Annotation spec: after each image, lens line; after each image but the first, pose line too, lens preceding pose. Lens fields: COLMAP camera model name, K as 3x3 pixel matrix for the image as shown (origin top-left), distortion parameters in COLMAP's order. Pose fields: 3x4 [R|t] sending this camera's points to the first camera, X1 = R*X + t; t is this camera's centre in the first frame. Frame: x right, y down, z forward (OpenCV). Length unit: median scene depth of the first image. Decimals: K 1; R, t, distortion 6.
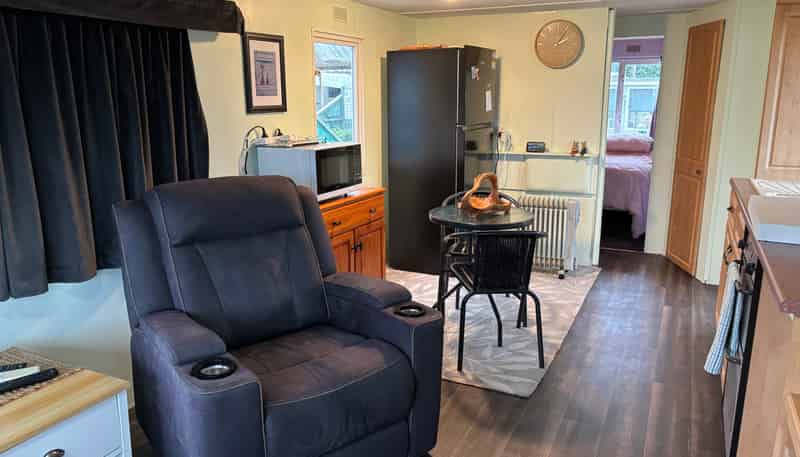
lens RADIAL K [[587.4, 0, 389.8], [0, 587.4, 230.3], [0, 0, 1]] dist [-0.005590, 0.001186]
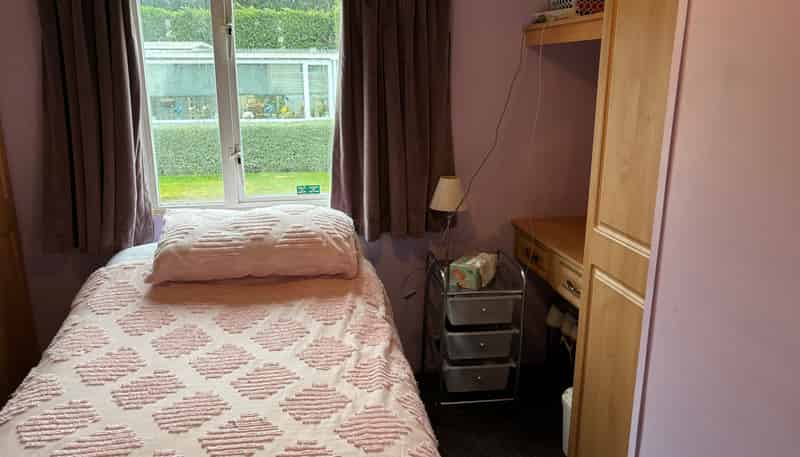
lens RADIAL K [[589.1, 0, 384.7], [0, 589.1, 220.0], [0, 0, 1]] dist [0.061361, -0.081536]
pose [[0.800253, -0.141221, 0.582797, 0.158029], [0.128712, 0.989674, 0.063075, -0.099134], [-0.585686, 0.024537, 0.810166, 0.416826]]
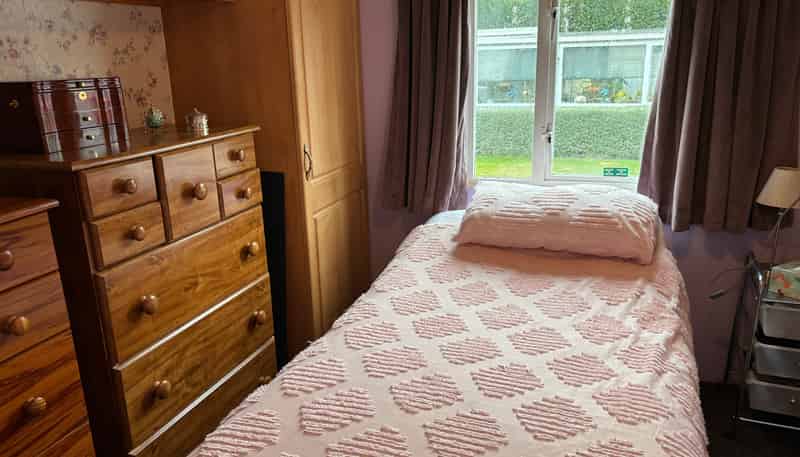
lens RADIAL K [[587.4, 0, 389.8], [0, 587.4, 230.3], [0, 0, 1]] dist [-0.005590, 0.001186]
pose [[0.993870, -0.053183, 0.096923, 0.160469], [0.047710, 0.997180, 0.057933, -0.095561], [-0.099731, -0.052953, 0.993604, 0.405361]]
